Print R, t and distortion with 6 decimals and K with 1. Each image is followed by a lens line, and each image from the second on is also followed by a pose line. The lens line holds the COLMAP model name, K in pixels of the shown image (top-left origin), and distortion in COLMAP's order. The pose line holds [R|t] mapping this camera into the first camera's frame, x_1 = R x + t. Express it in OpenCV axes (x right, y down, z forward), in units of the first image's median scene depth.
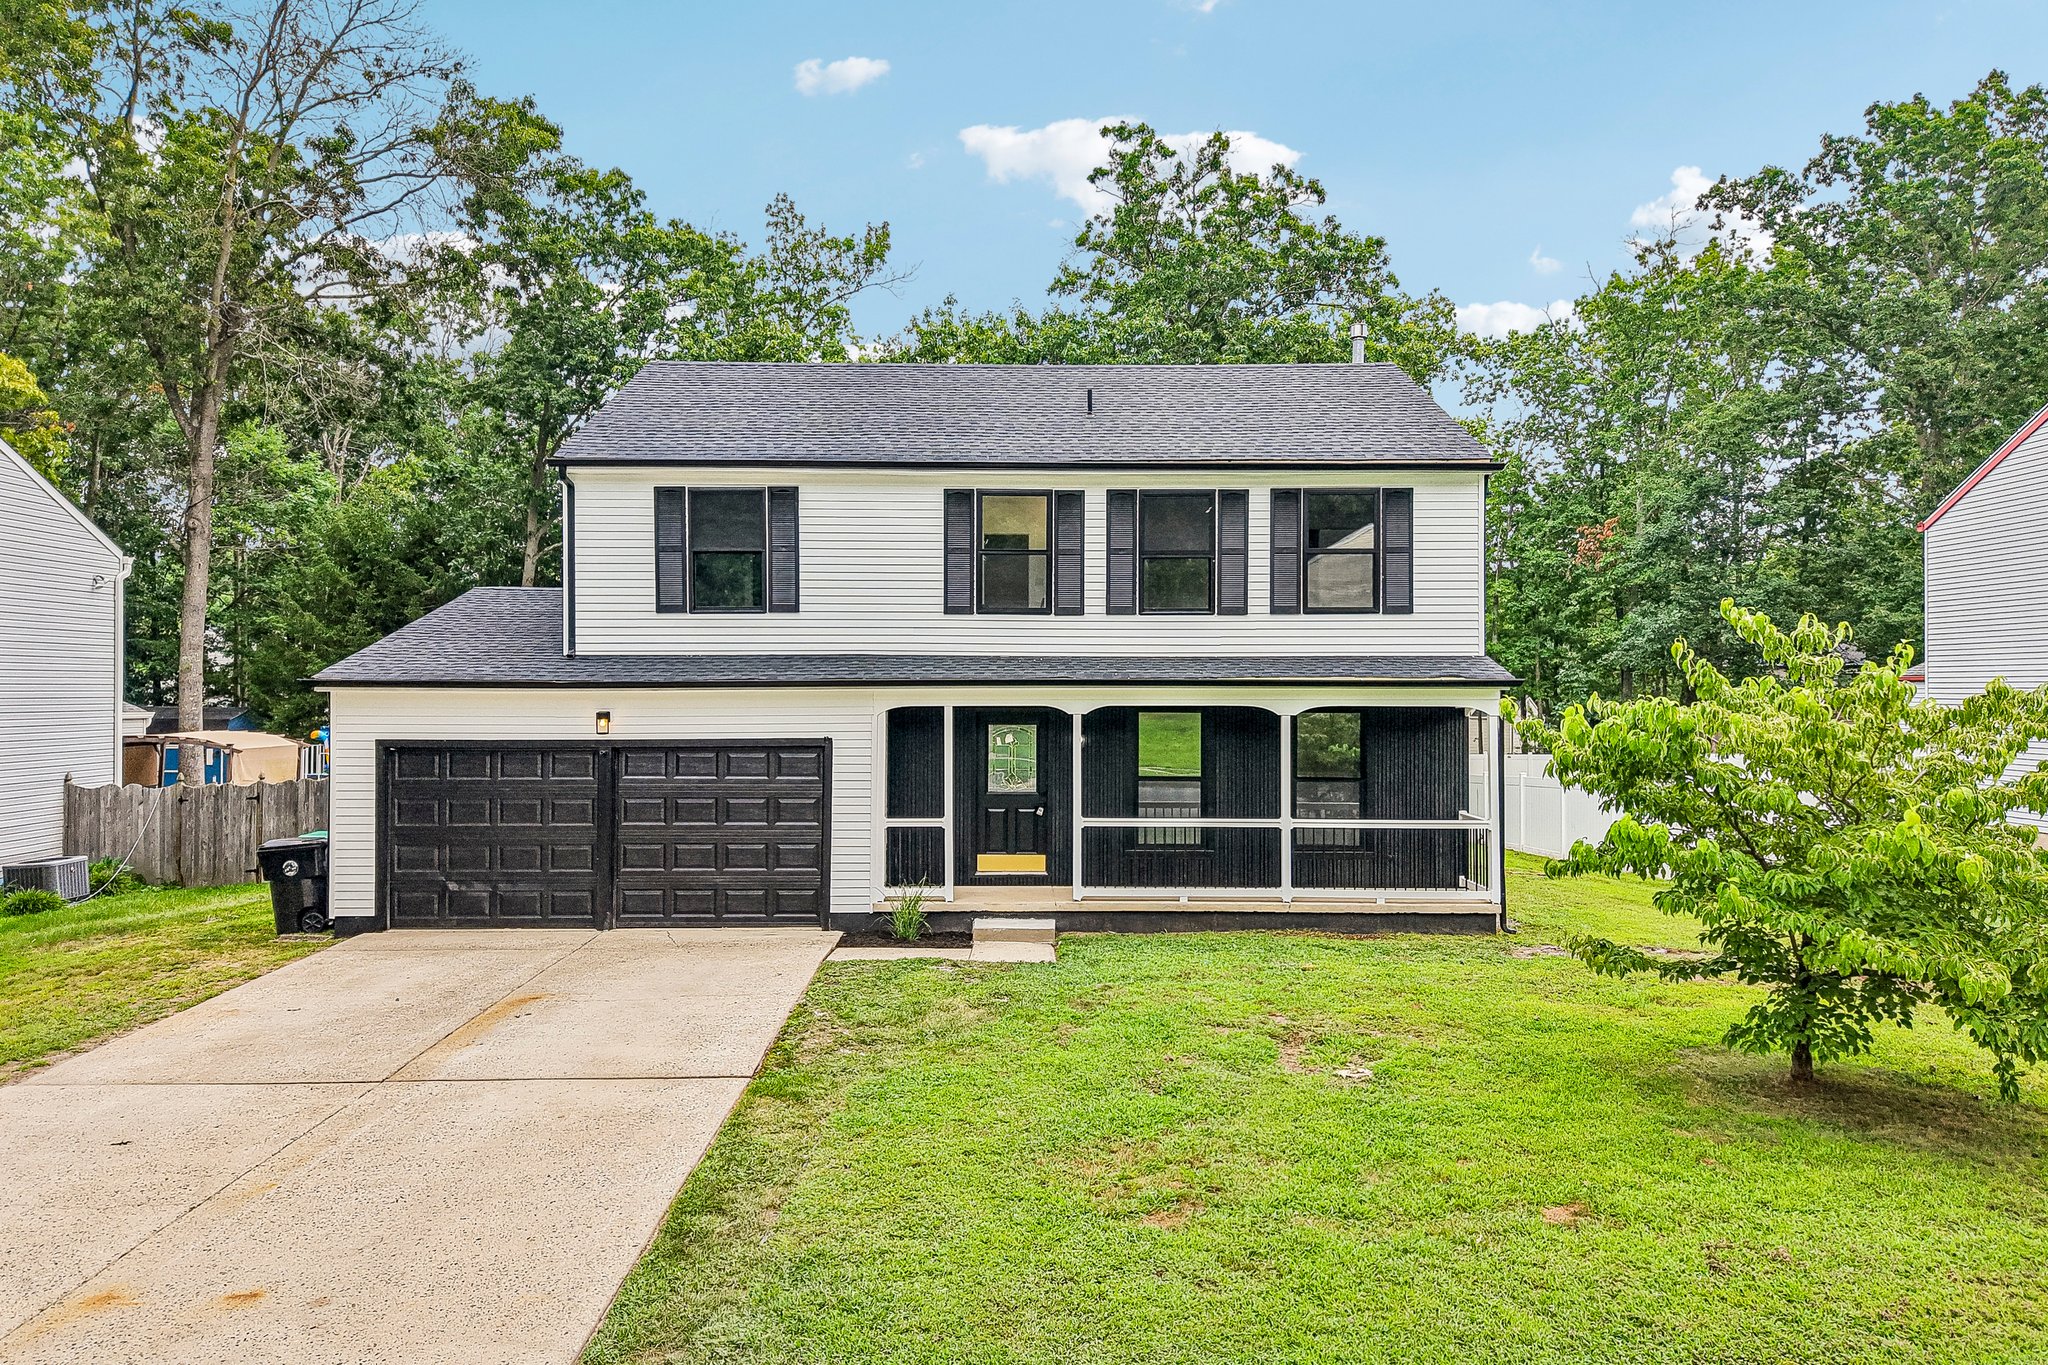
lens RADIAL K [[1374.4, 0, 1025.6], [0, 1374.4, 675.6], [0, 0, 1]] dist [0.030850, -0.035009]
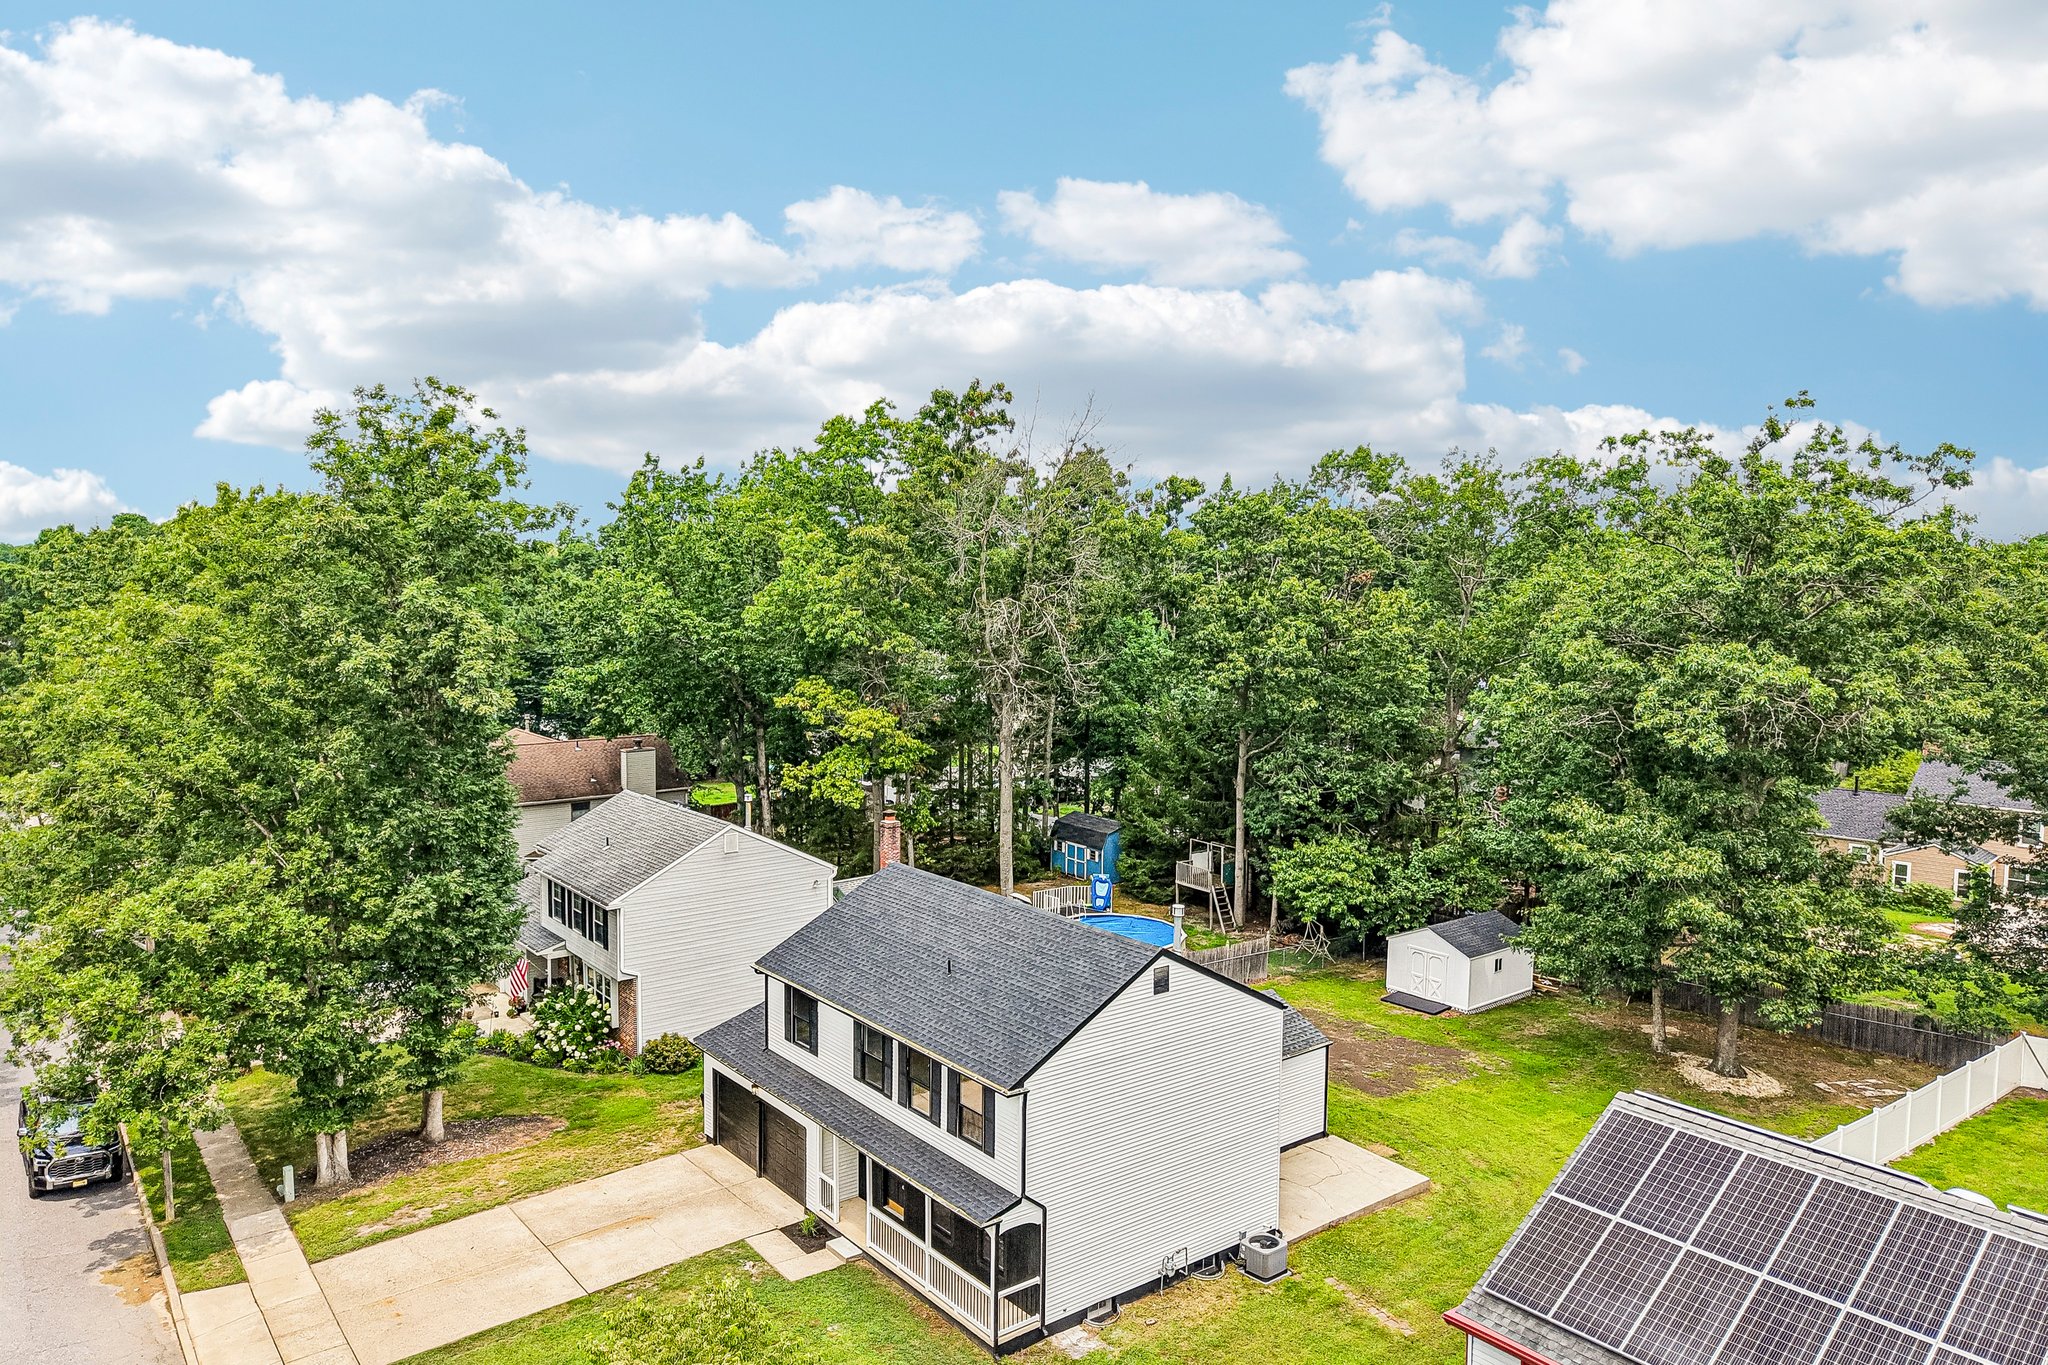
lens RADIAL K [[1378.6, 0, 1024.0], [0, 1378.6, 675.9], [0, 0, 1]] dist [0.035798, -0.048689]
pose [[0.609714, 0.068111, -0.789690, 1.649944], [0.003079, 0.996090, 0.088291, -0.809119], [0.792616, -0.056264, 0.607120, 0.002490]]
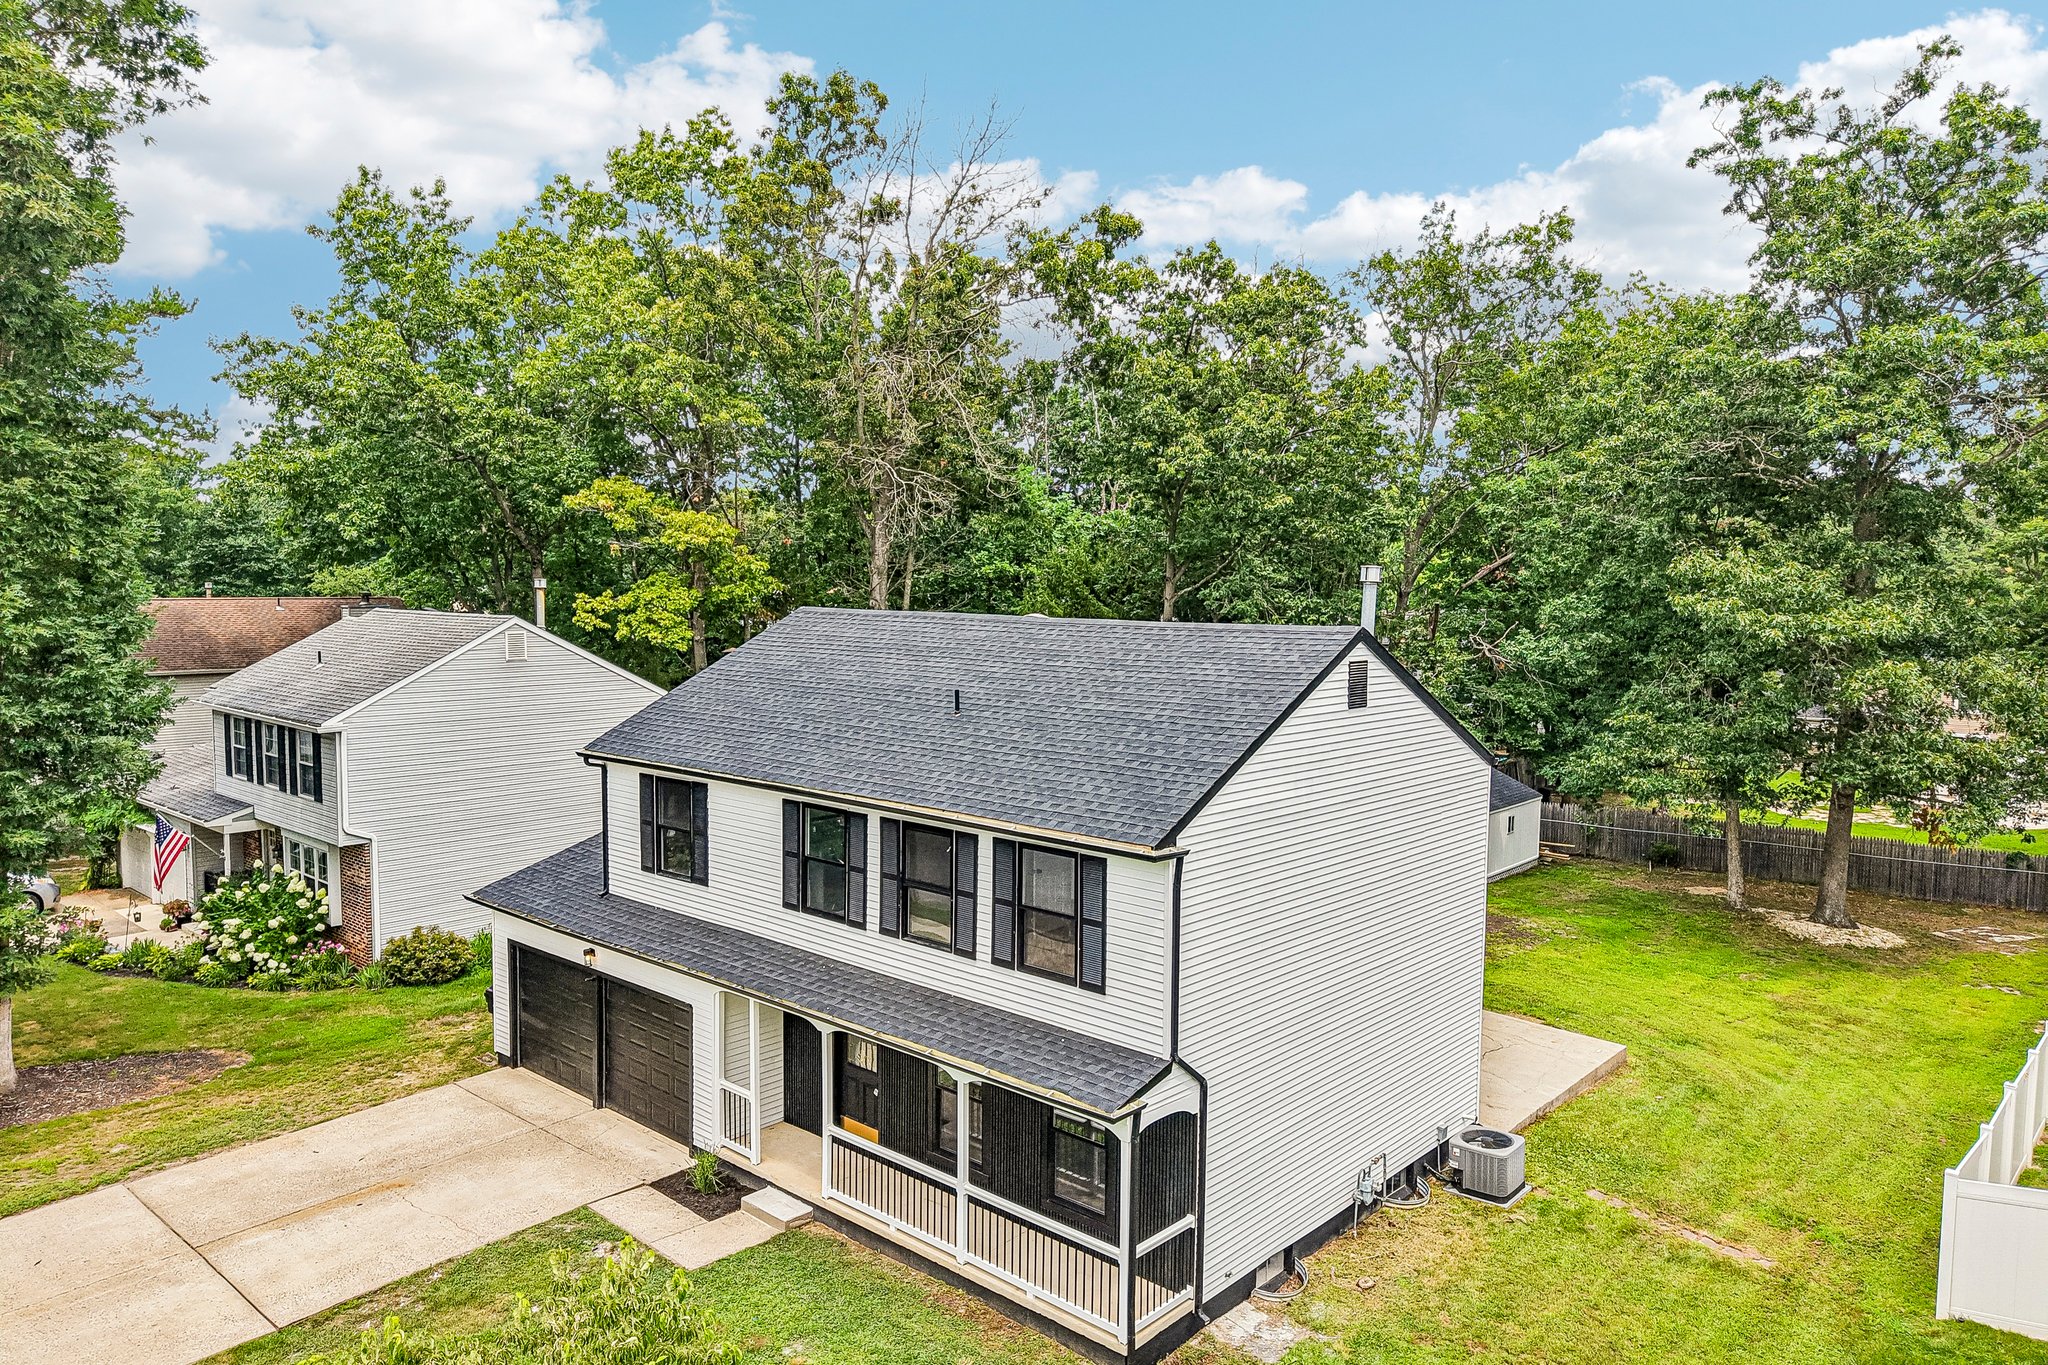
lens RADIAL K [[1374.4, 0, 1025.6], [0, 1374.4, 675.6], [0, 0, 1]] dist [0.030850, -0.035009]
pose [[0.737278, 0.057580, -0.673131, 0.846670], [0.001116, 0.996256, 0.086443, -0.335368], [0.675589, -0.064484, 0.734453, 0.309582]]
